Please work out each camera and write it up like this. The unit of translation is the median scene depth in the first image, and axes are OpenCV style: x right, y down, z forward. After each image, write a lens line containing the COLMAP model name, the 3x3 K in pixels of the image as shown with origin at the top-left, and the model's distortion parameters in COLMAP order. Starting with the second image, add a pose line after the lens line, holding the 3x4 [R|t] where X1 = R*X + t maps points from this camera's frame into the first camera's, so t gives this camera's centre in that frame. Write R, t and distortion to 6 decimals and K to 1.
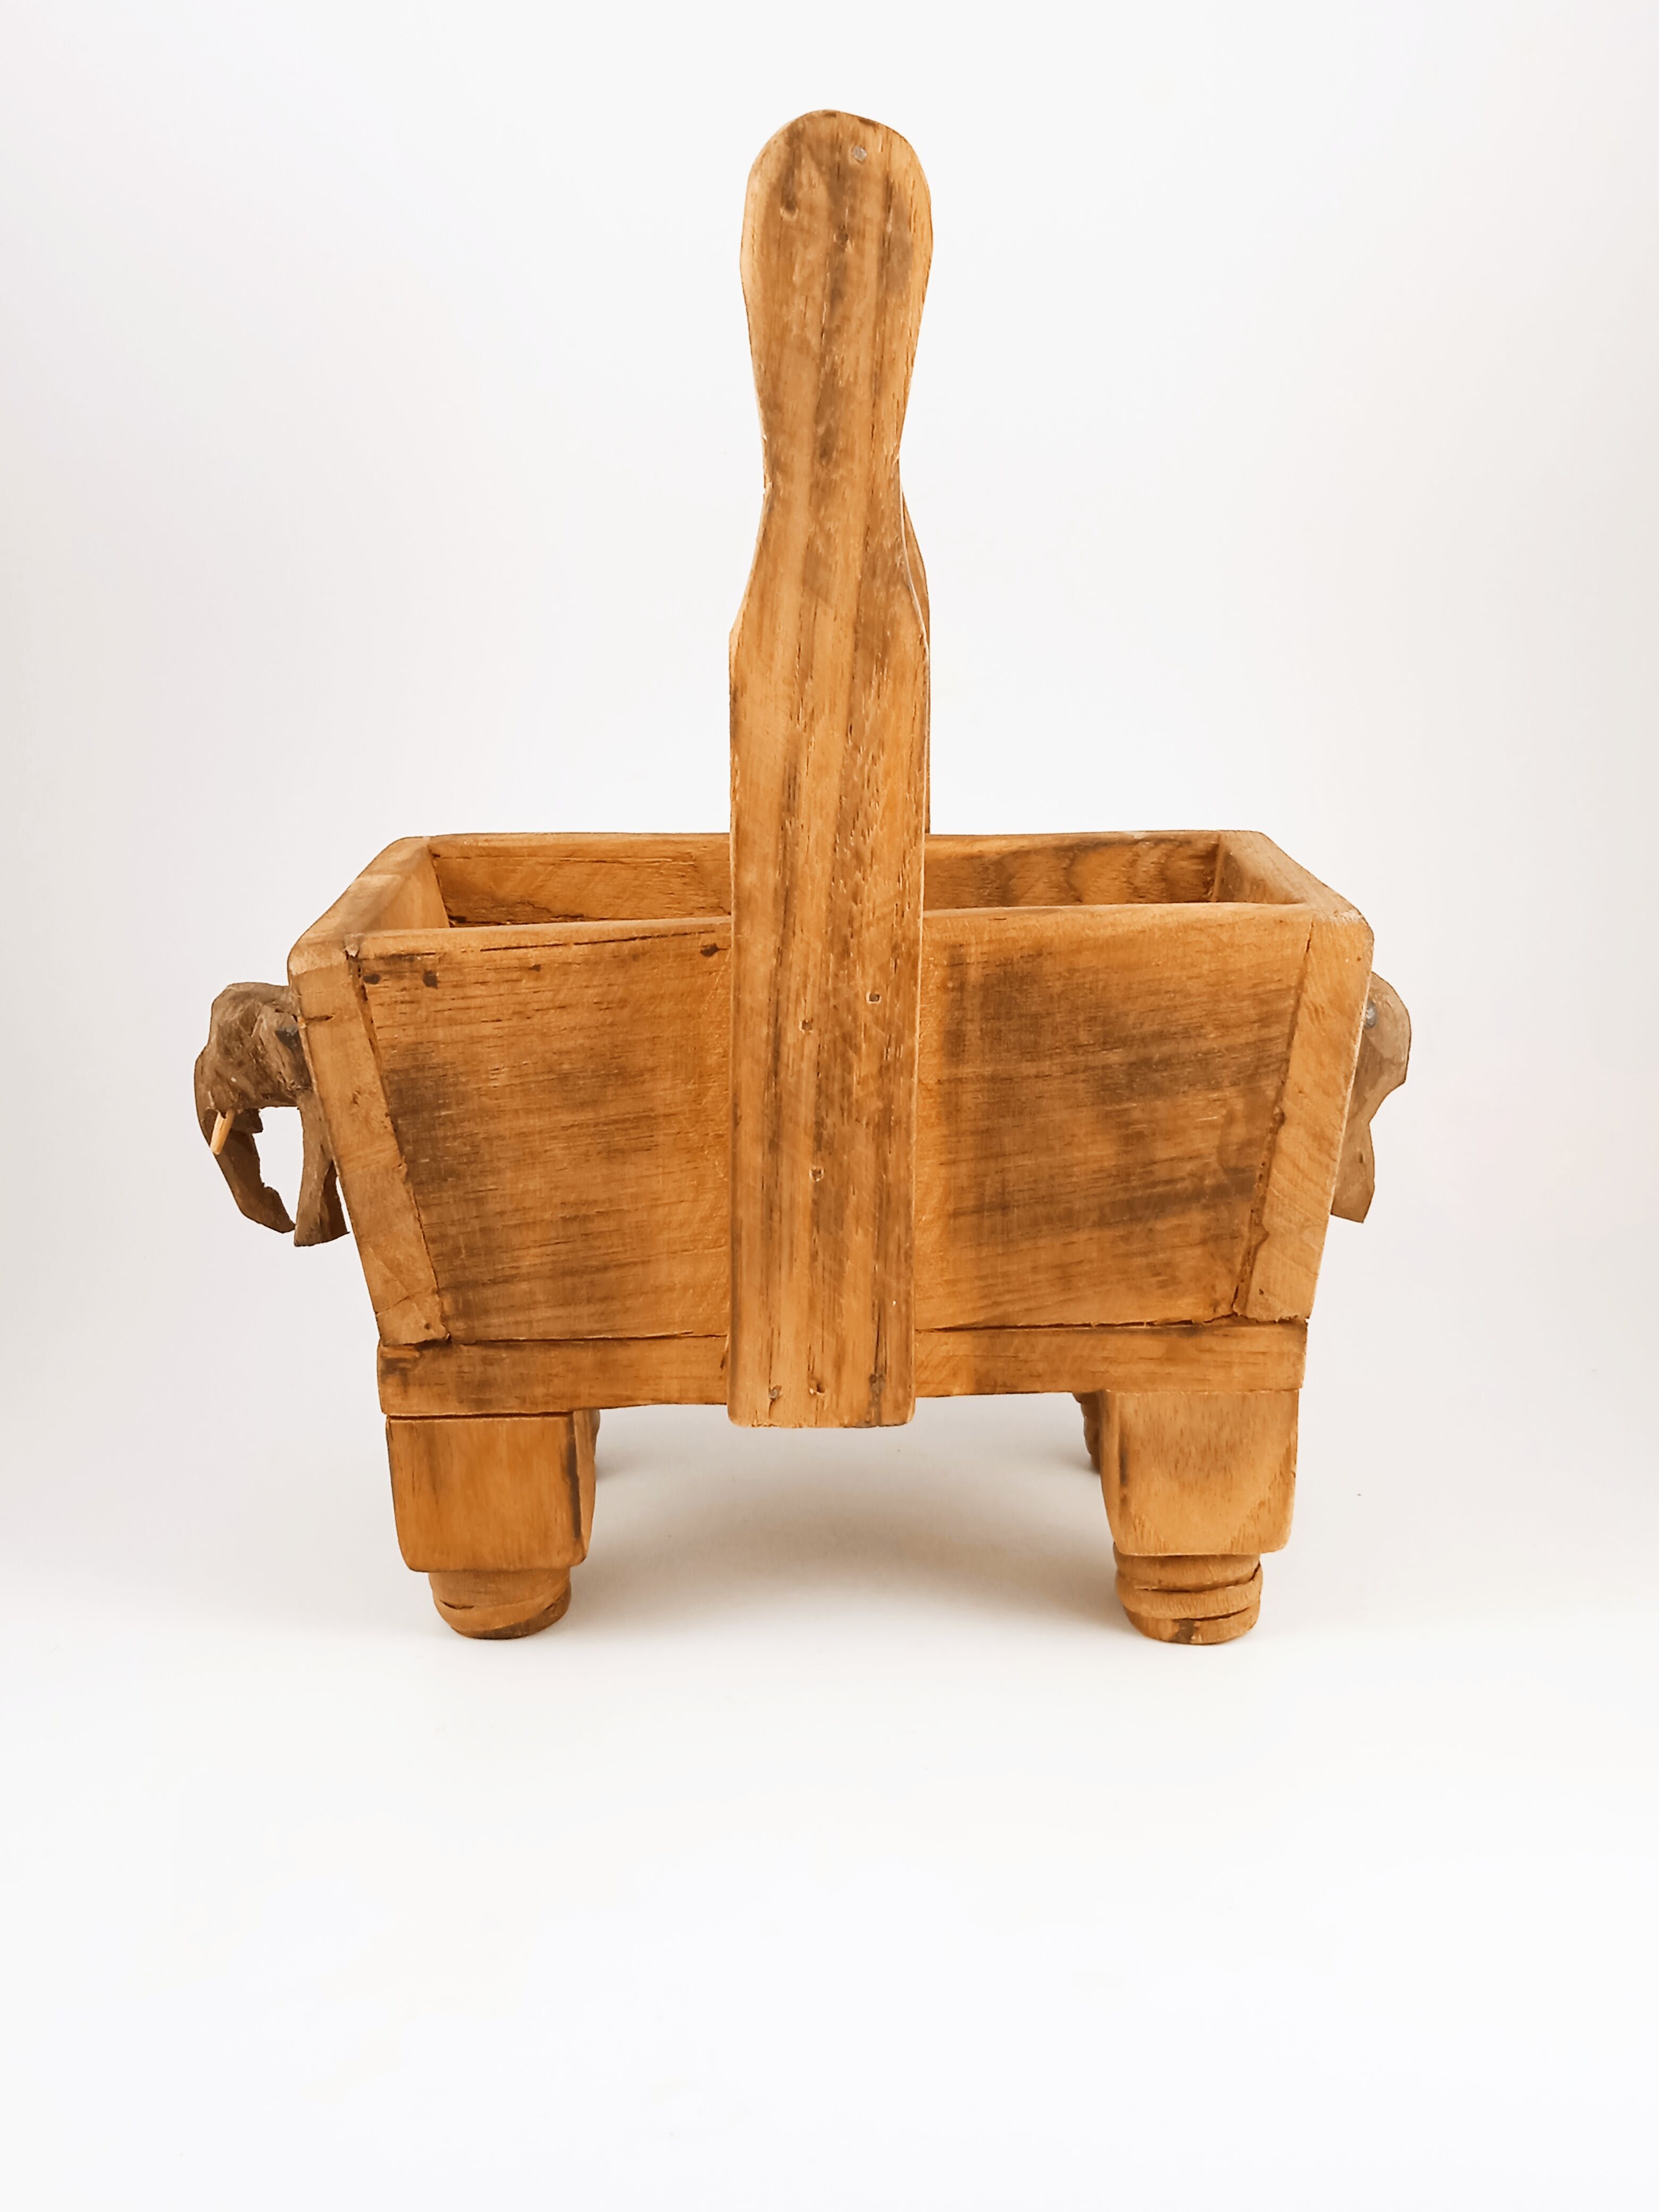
lens RADIAL K [[2784.2, 0, 828.1], [0, 2784.2, 1108.7], [0, 0, 1]] dist [0.049775, 0.000000]
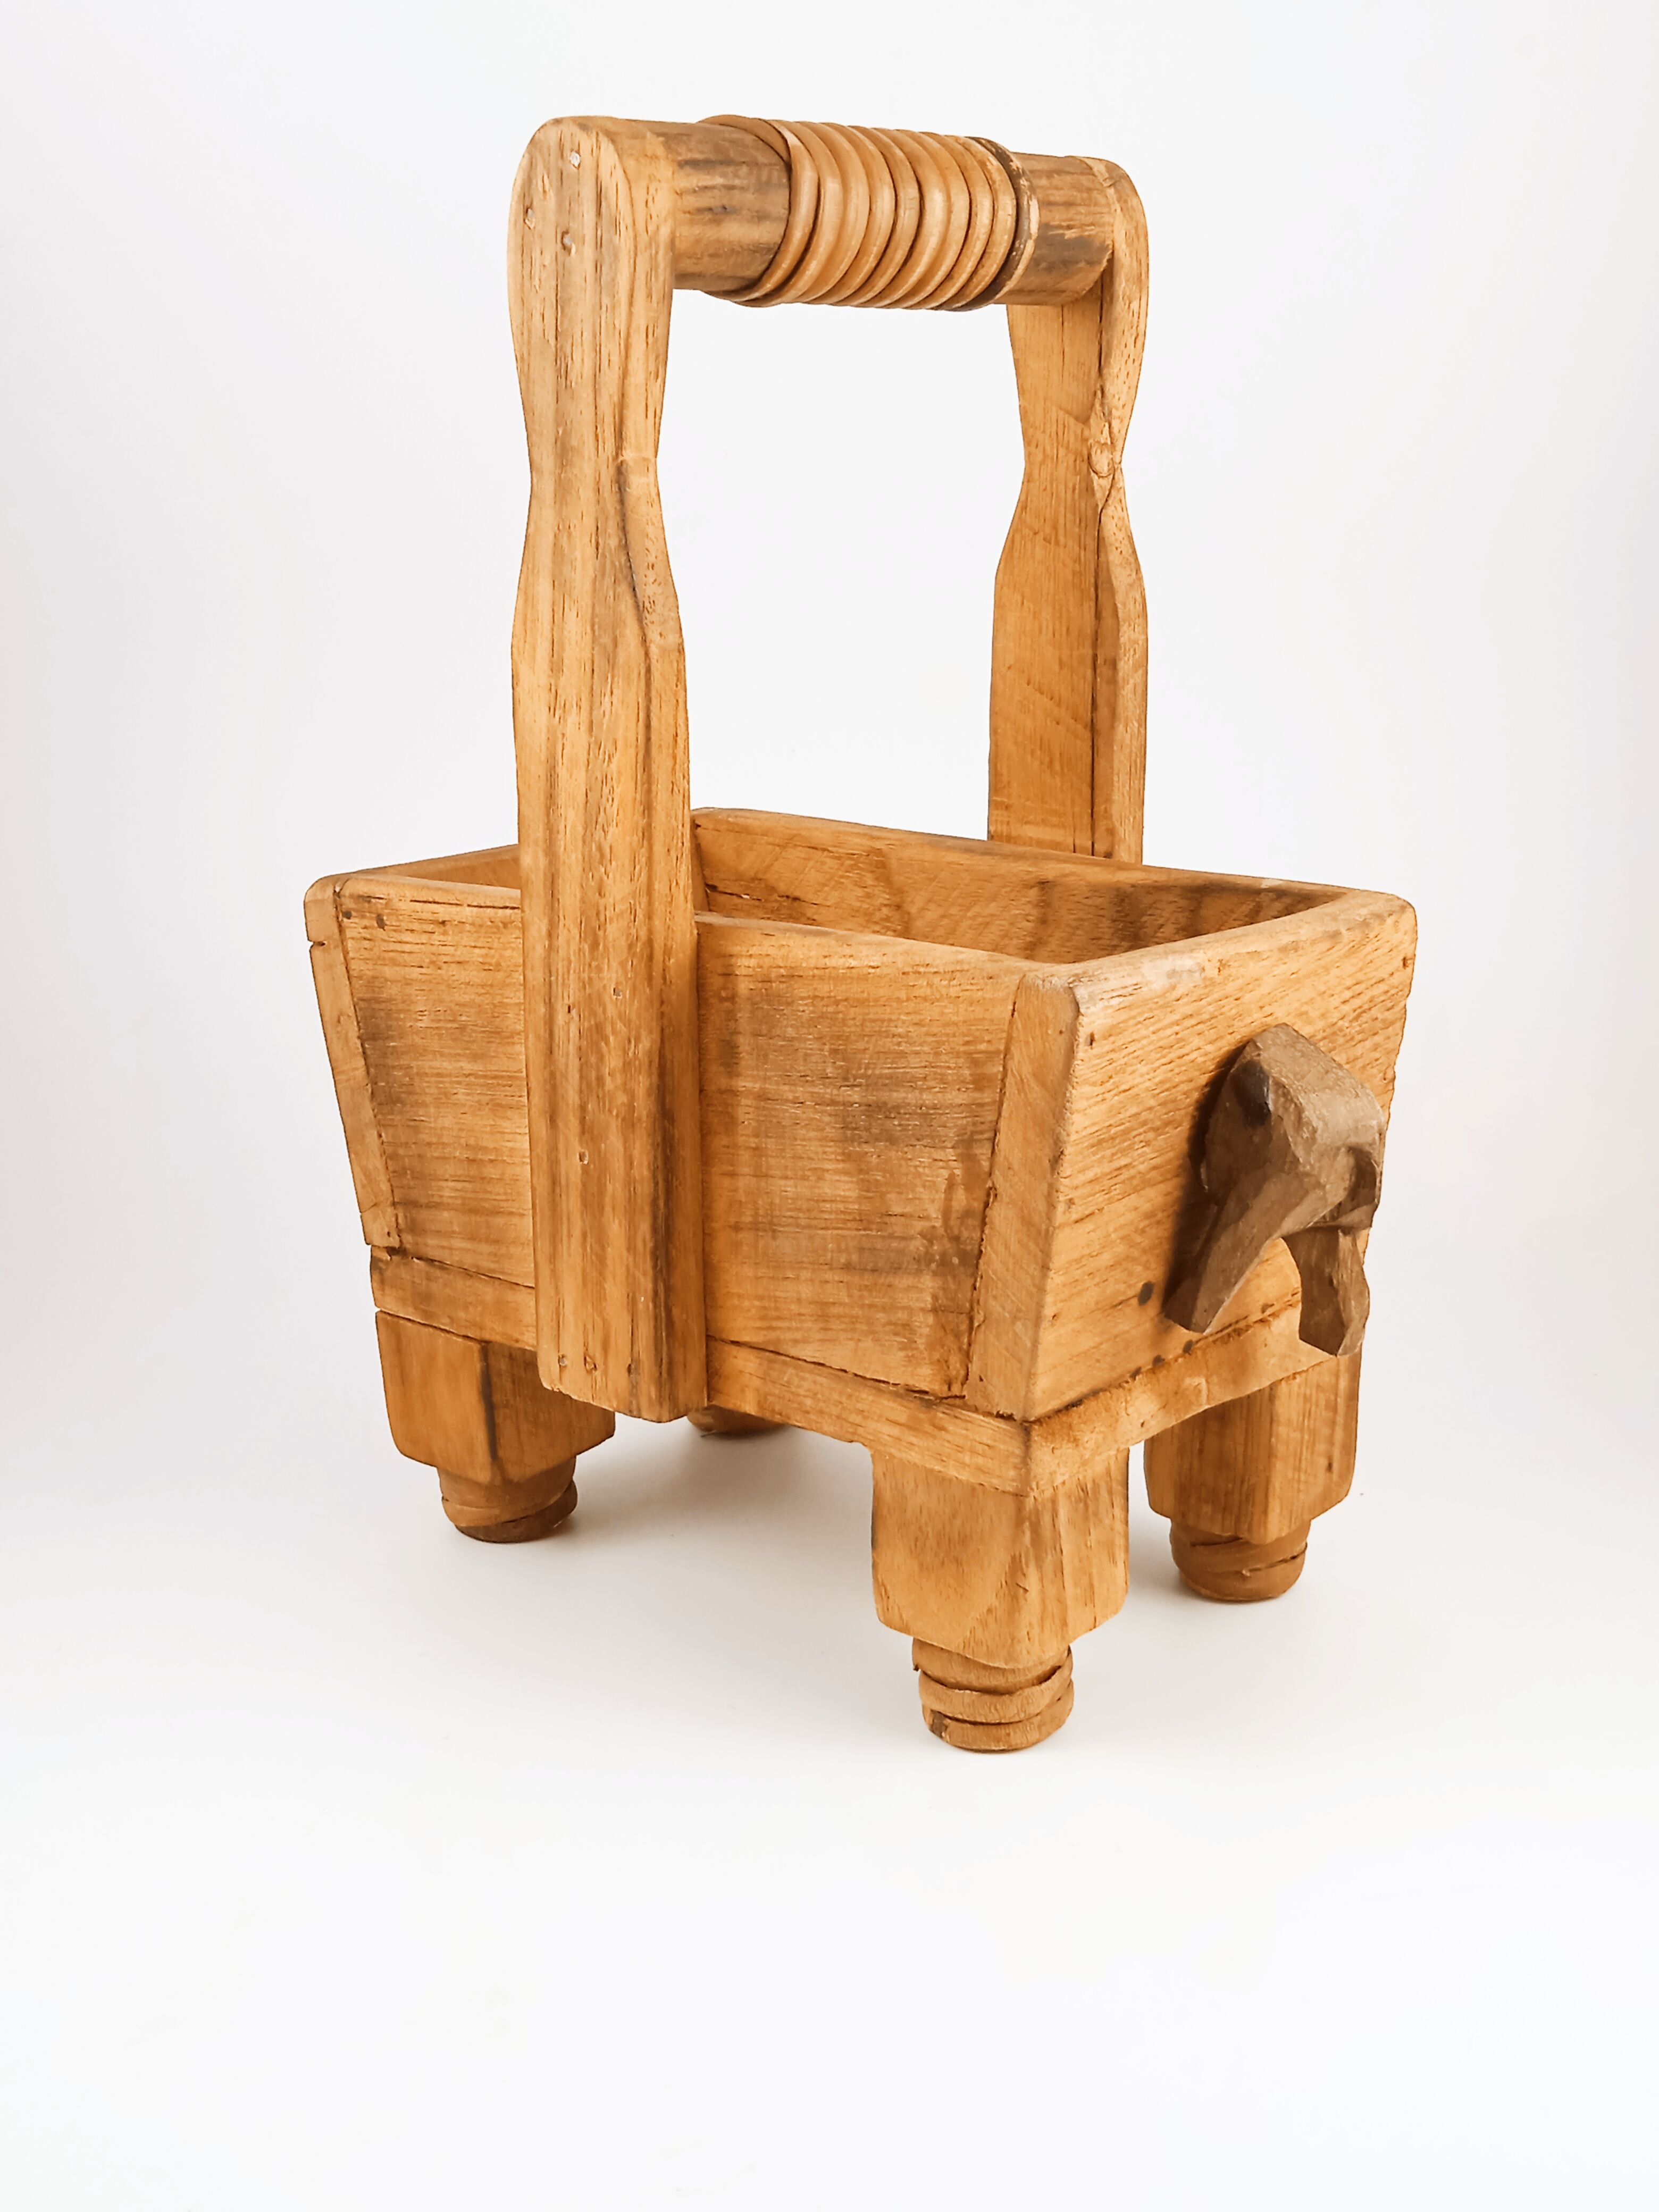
lens RADIAL K [[2784.2, 0, 830.6], [0, 2784.2, 1107.4], [0, 0, 1]] dist [0.049775, 0.000000]
pose [[0.744530, 0.169689, -0.645663, 0.710554], [-0.164493, 0.983968, 0.068920, -0.078636], [0.647006, 0.054894, 0.760506, 0.273421]]
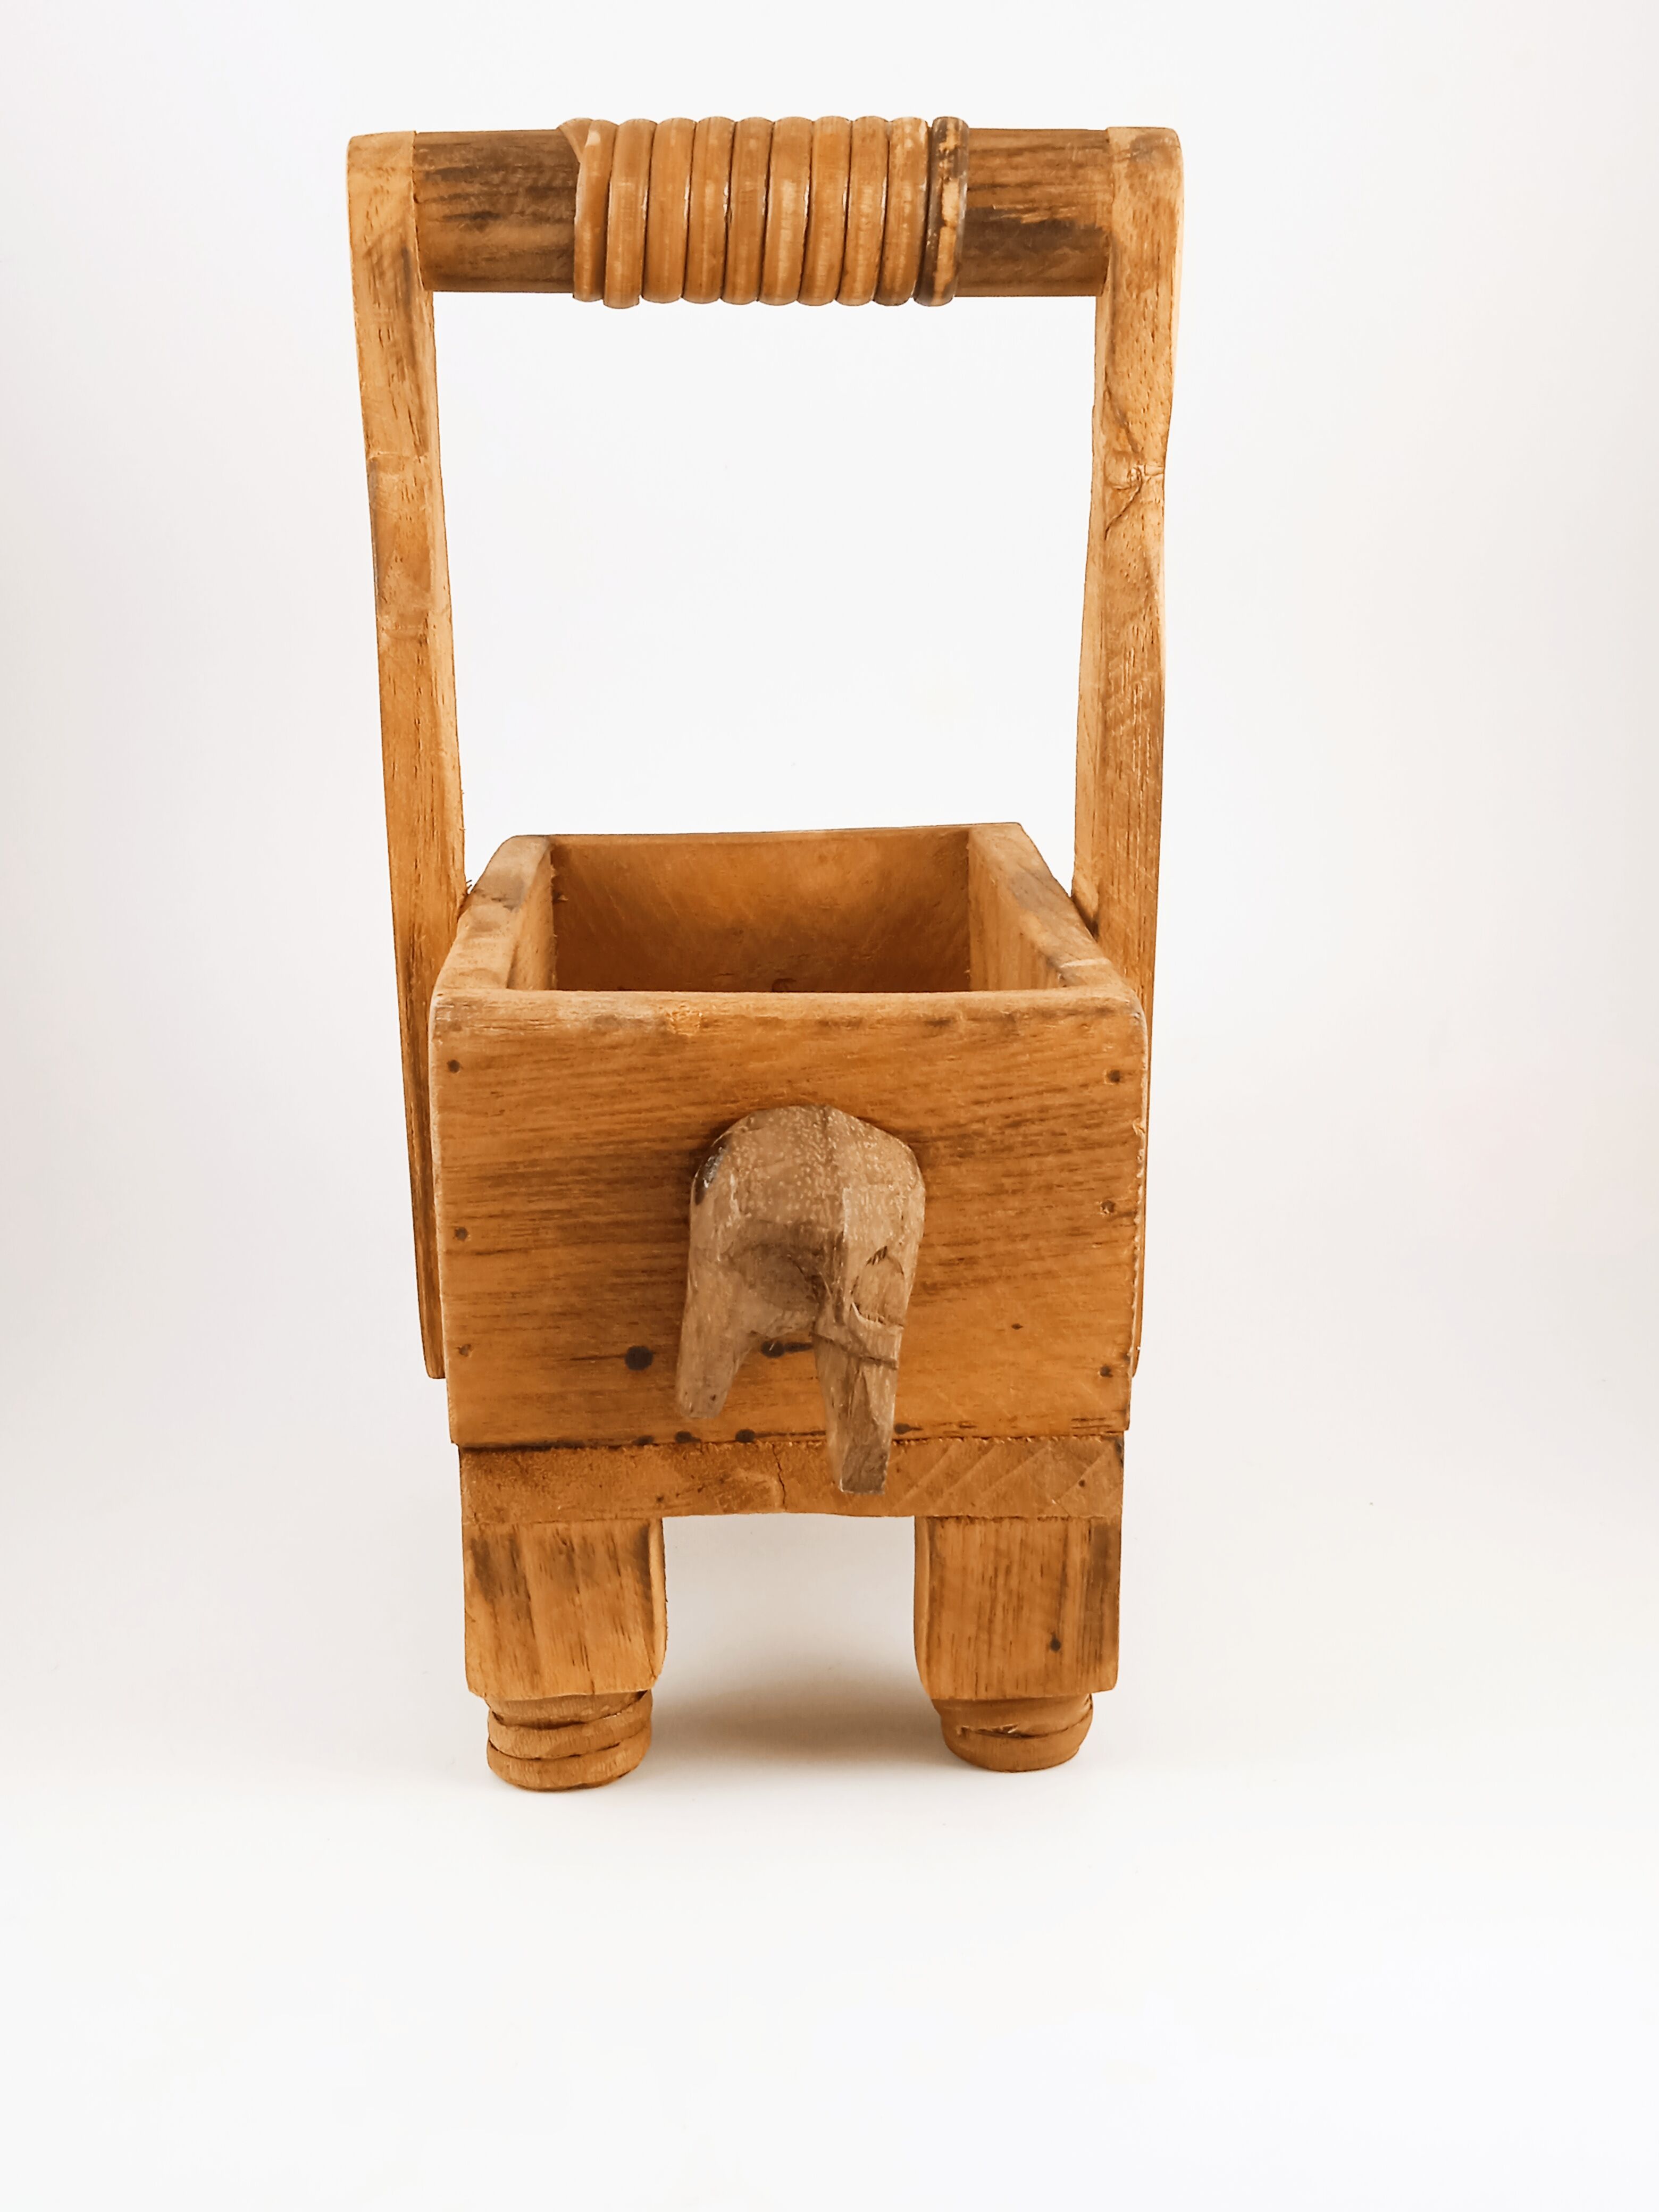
lens RADIAL K [[2784.2, 0, 832.7], [0, 2784.2, 1108.4], [0, 0, 1]] dist [0.049775, 0.000000]
pose [[0.031608, 0.258066, -0.965610, 1.032834], [-0.240578, 0.939654, 0.243254, -0.277027], [0.970115, 0.224616, 0.091785, 1.036684]]
